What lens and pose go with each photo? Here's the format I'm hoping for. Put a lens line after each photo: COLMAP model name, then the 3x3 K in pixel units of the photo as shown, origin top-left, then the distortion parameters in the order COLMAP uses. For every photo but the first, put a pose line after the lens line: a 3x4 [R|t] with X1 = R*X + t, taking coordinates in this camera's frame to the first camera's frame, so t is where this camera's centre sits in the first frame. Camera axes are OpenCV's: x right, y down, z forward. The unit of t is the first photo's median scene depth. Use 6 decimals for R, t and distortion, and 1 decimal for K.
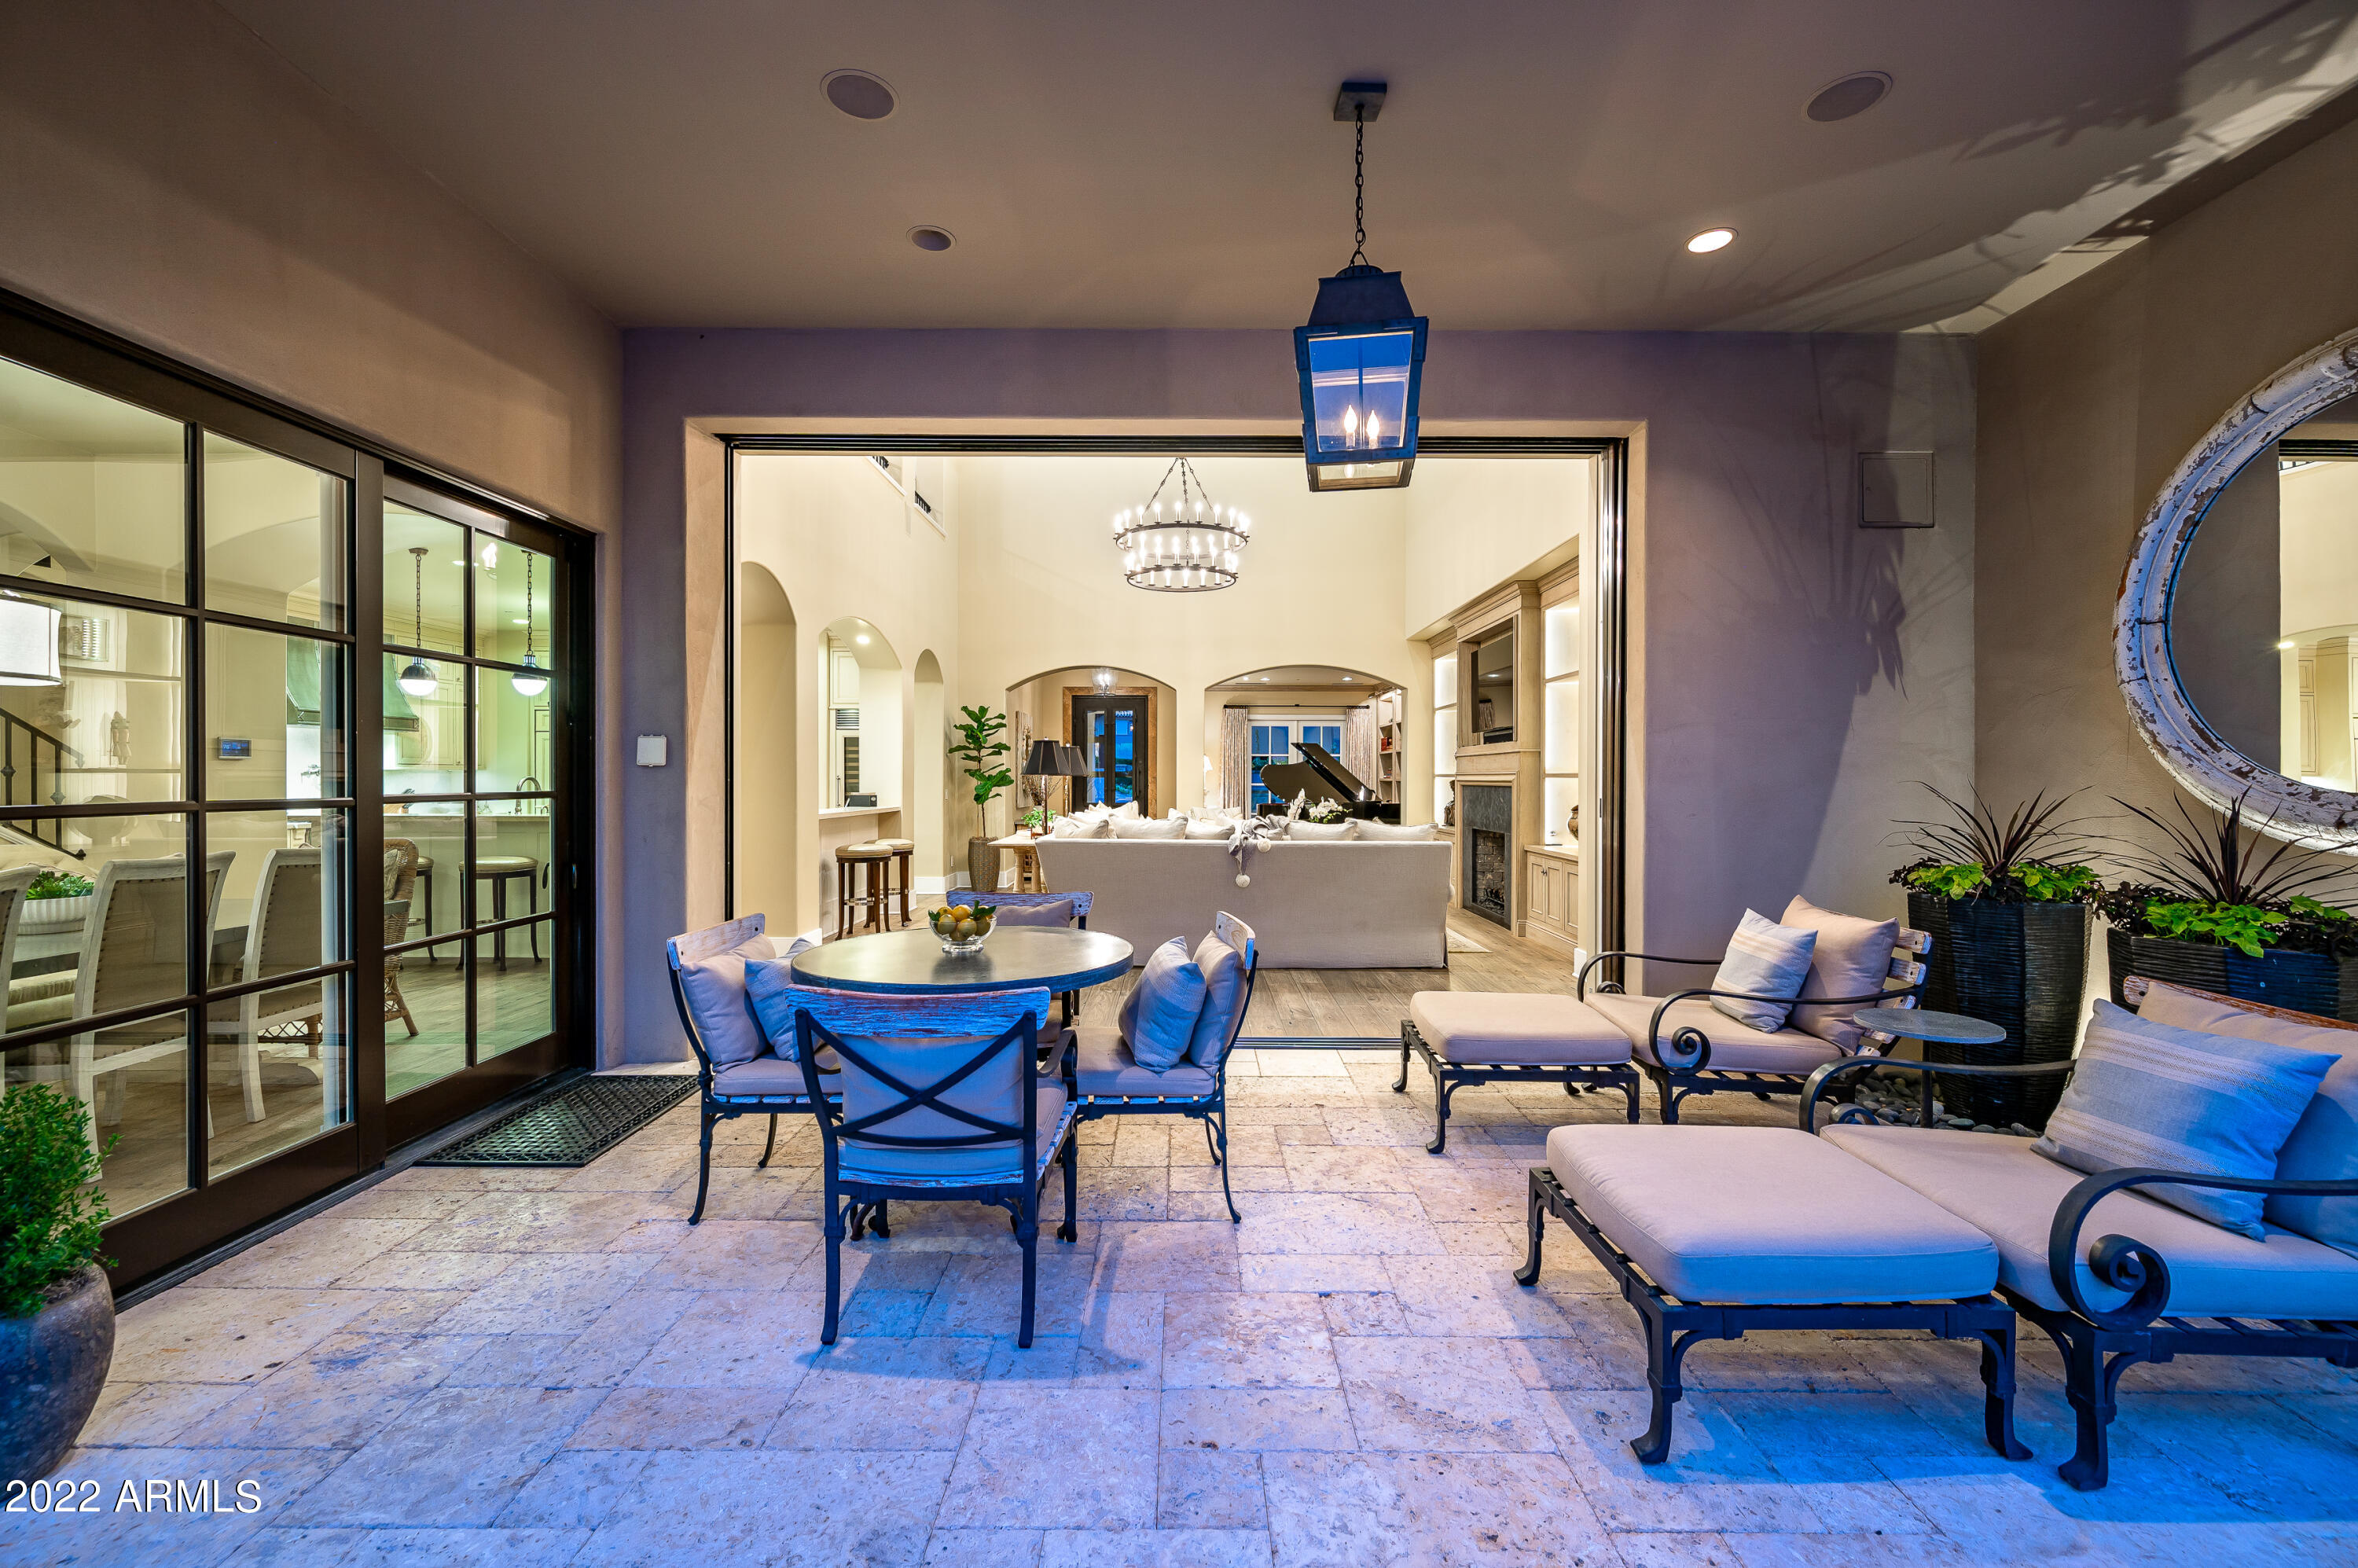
lens RADIAL K [[976.9, 0, 1179.0], [0, 976.9, 784.0], [0, 0, 1]] dist [0.000729, 0.000166]
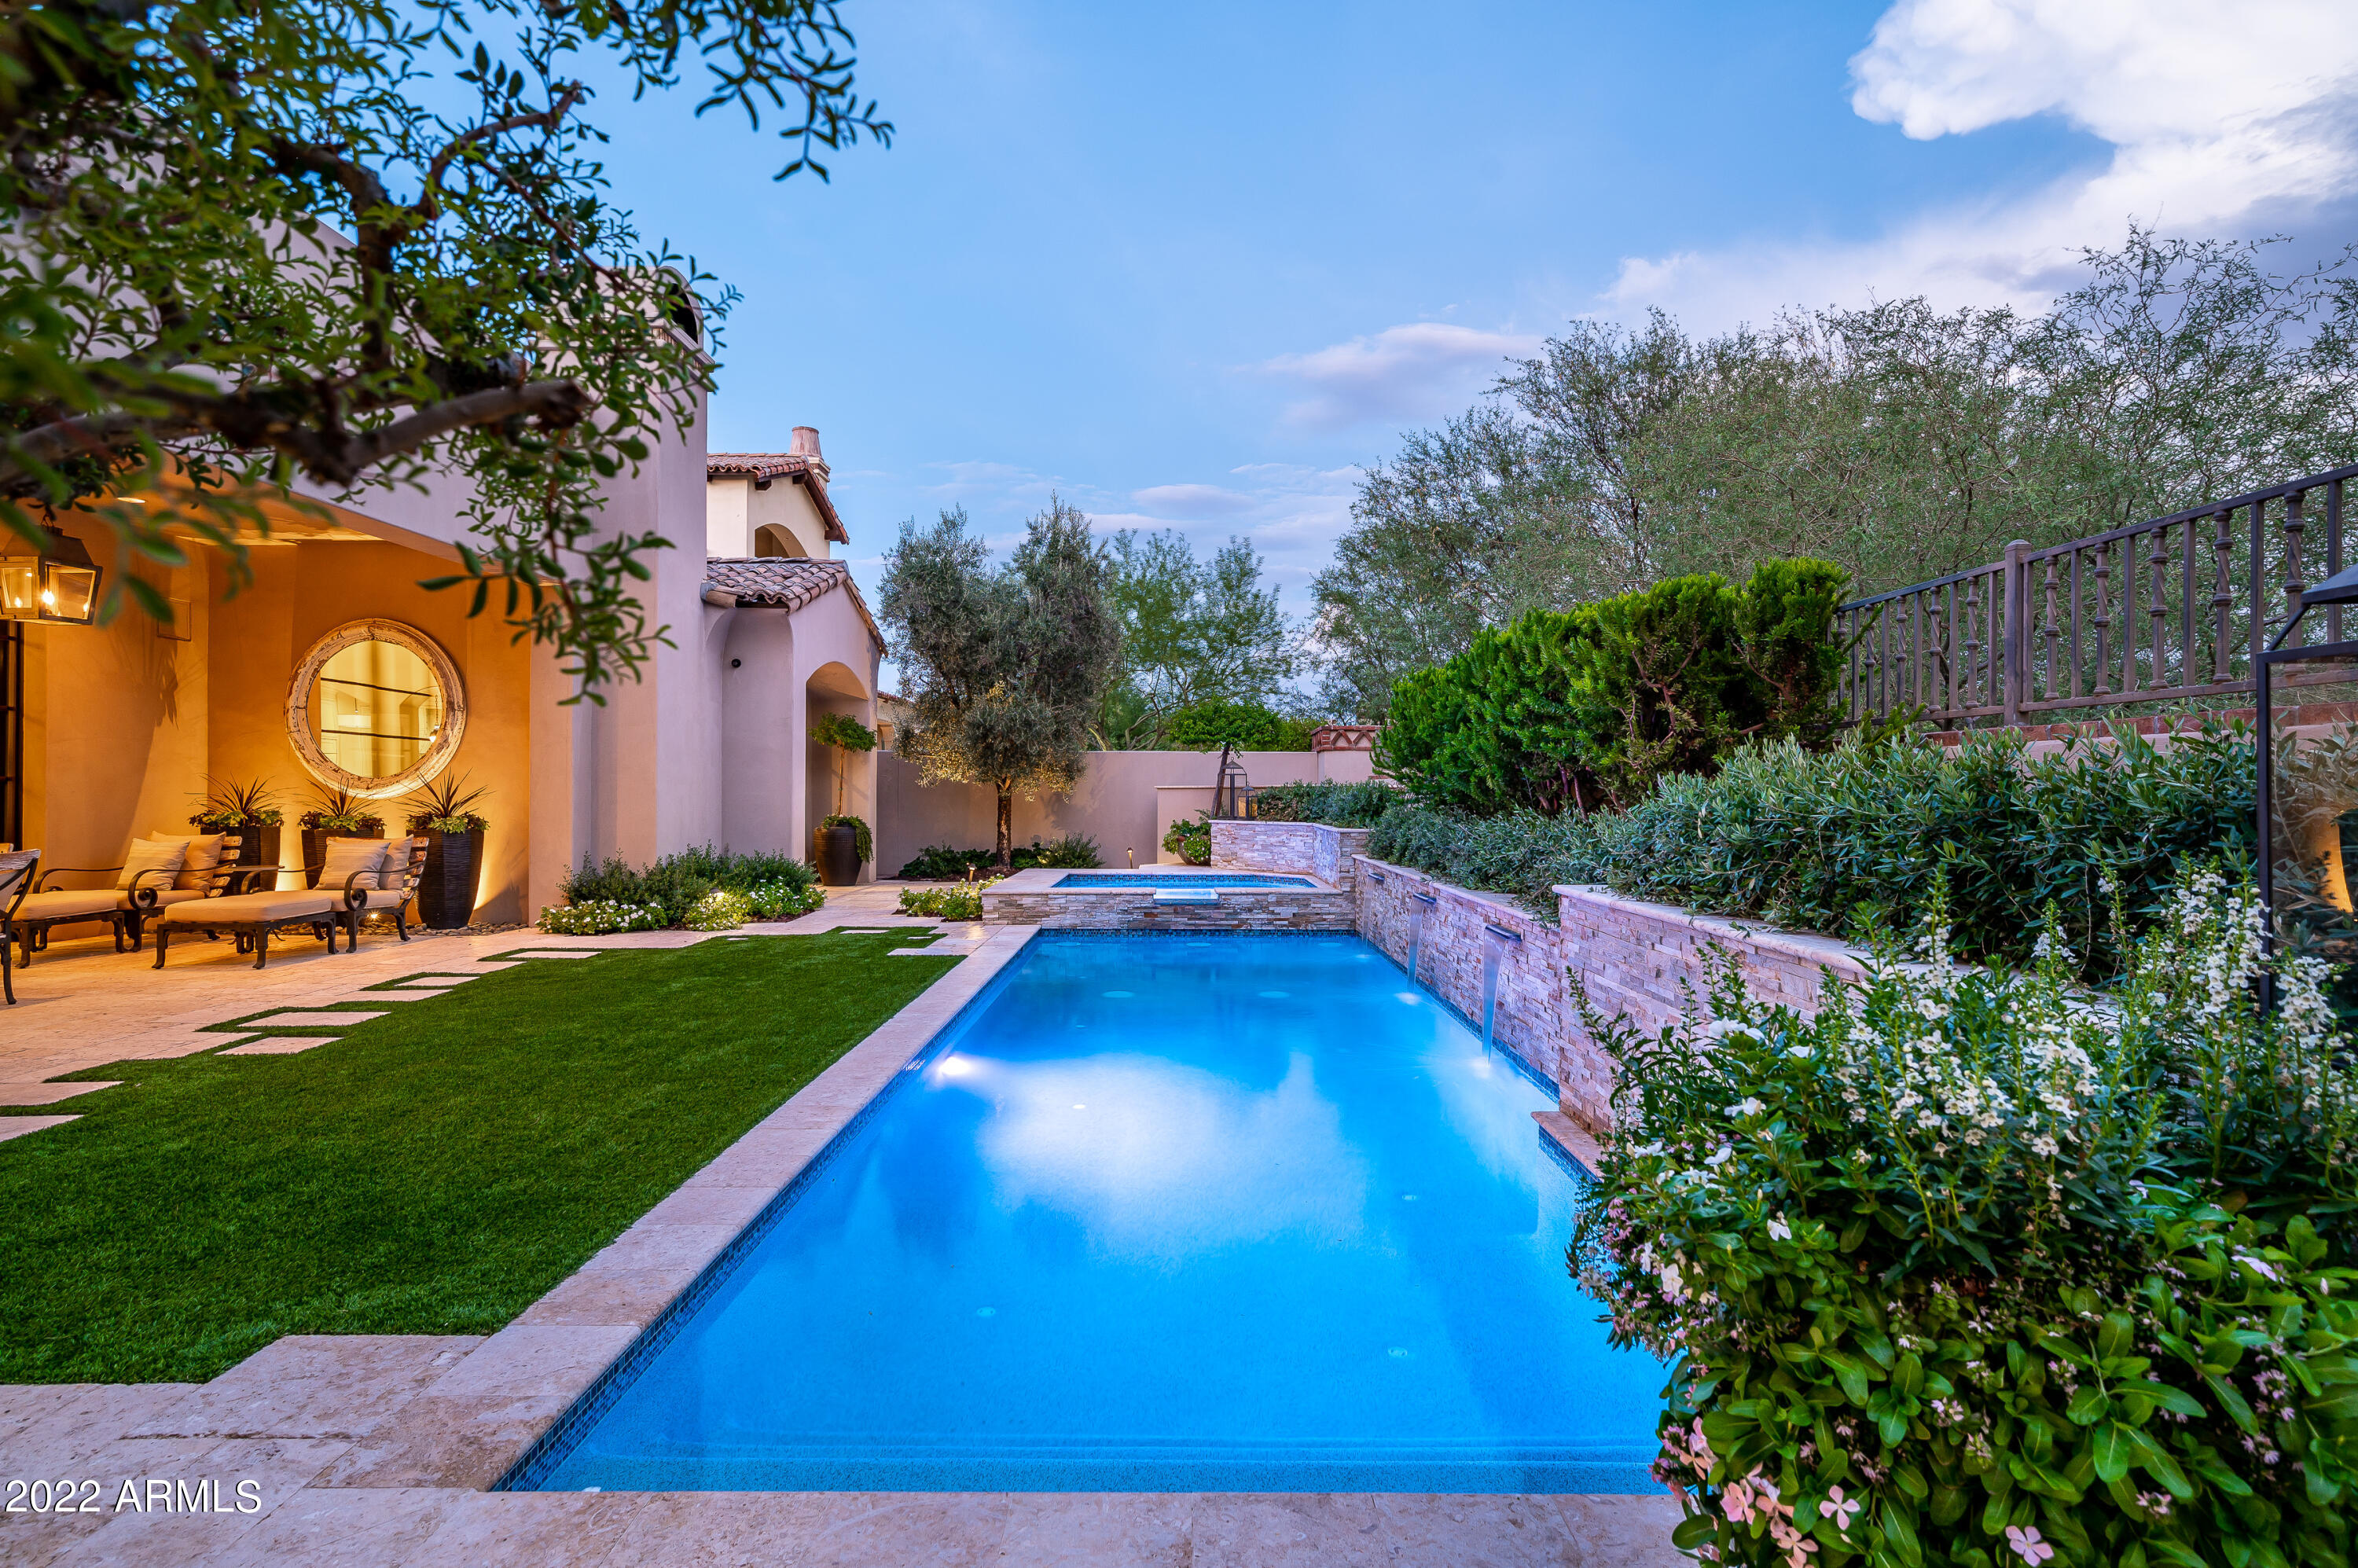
lens RADIAL K [[1178.3, 0, 1179.0], [0, 1178.3, 784.0], [0, 0, 1]] dist [0.000823, -0.000114]
pose [[-0.007711, 0.002076, 0.999968, -1.657065], [0.006433, 0.999977, -0.002026, 0.036993], [-0.999950, 0.006417, -0.007724, -0.982884]]
